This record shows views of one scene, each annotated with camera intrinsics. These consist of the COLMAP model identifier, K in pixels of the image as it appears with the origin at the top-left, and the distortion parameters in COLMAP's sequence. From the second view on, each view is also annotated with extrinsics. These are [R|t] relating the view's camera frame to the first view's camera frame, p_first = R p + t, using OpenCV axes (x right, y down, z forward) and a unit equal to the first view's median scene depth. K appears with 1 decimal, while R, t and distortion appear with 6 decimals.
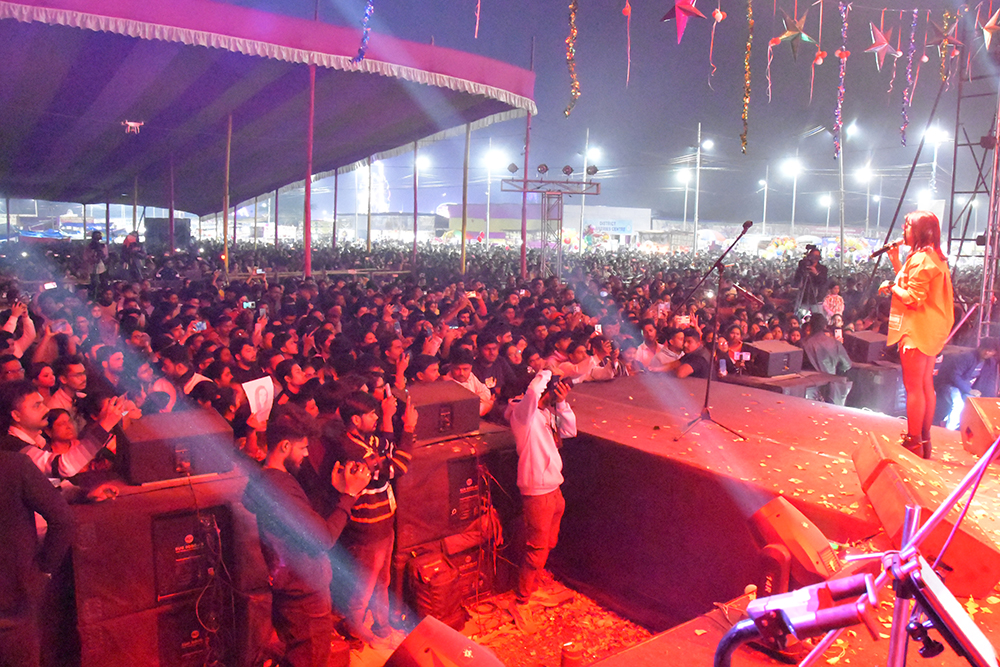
lens RADIAL K [[769.6, 0, 500.0], [0, 769.6, 333.5], [0, 0, 1]] dist [-0.096911, 0.004556]
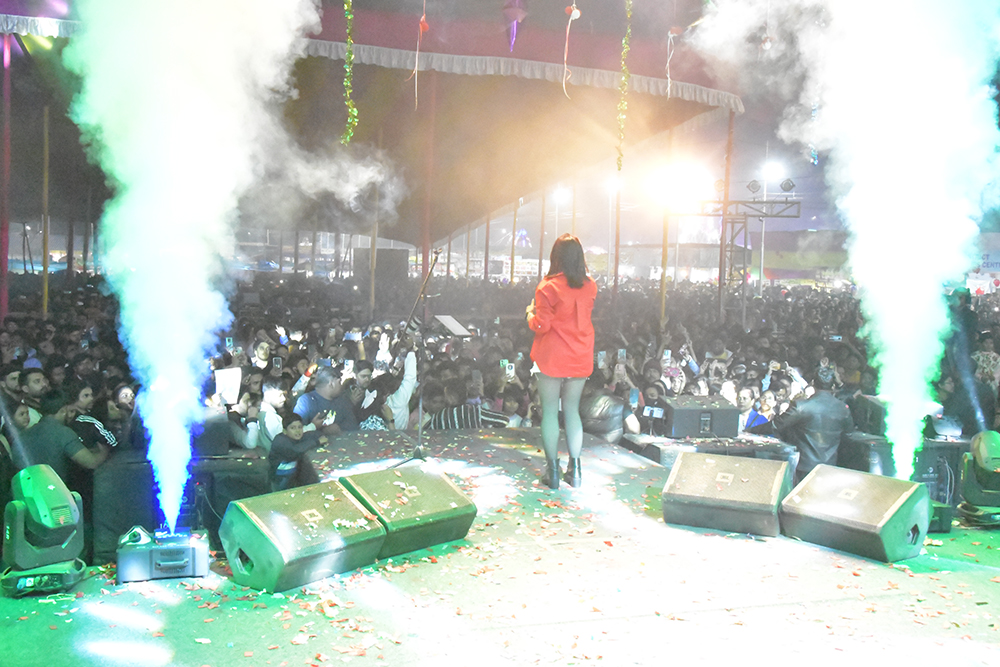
lens RADIAL K [[1052.8, 0, 500.0], [0, 1052.8, 333.5], [0, 0, 1]] dist [0.104312, 0.003665]
pose [[0.931983, 0.026566, -0.361527, 0.104299], [-0.052547, 0.996678, -0.062223, 0.004512], [0.358673, 0.076988, 0.930283, -0.024043]]
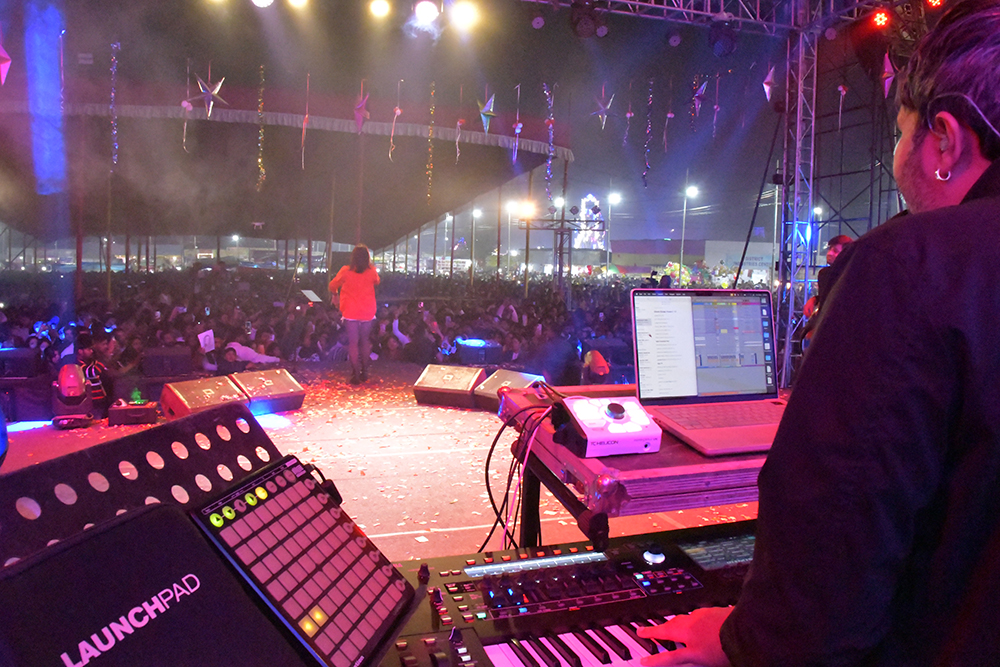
lens RADIAL K [[769.6, 0, 500.0], [0, 769.6, 333.5], [0, 0, 1]] dist [-0.096911, 0.004556]
pose [[0.953052, 0.028580, -0.301454, 0.146512], [-0.042425, 0.998319, -0.039481, 0.009527], [0.299819, 0.050417, 0.952663, -0.052888]]
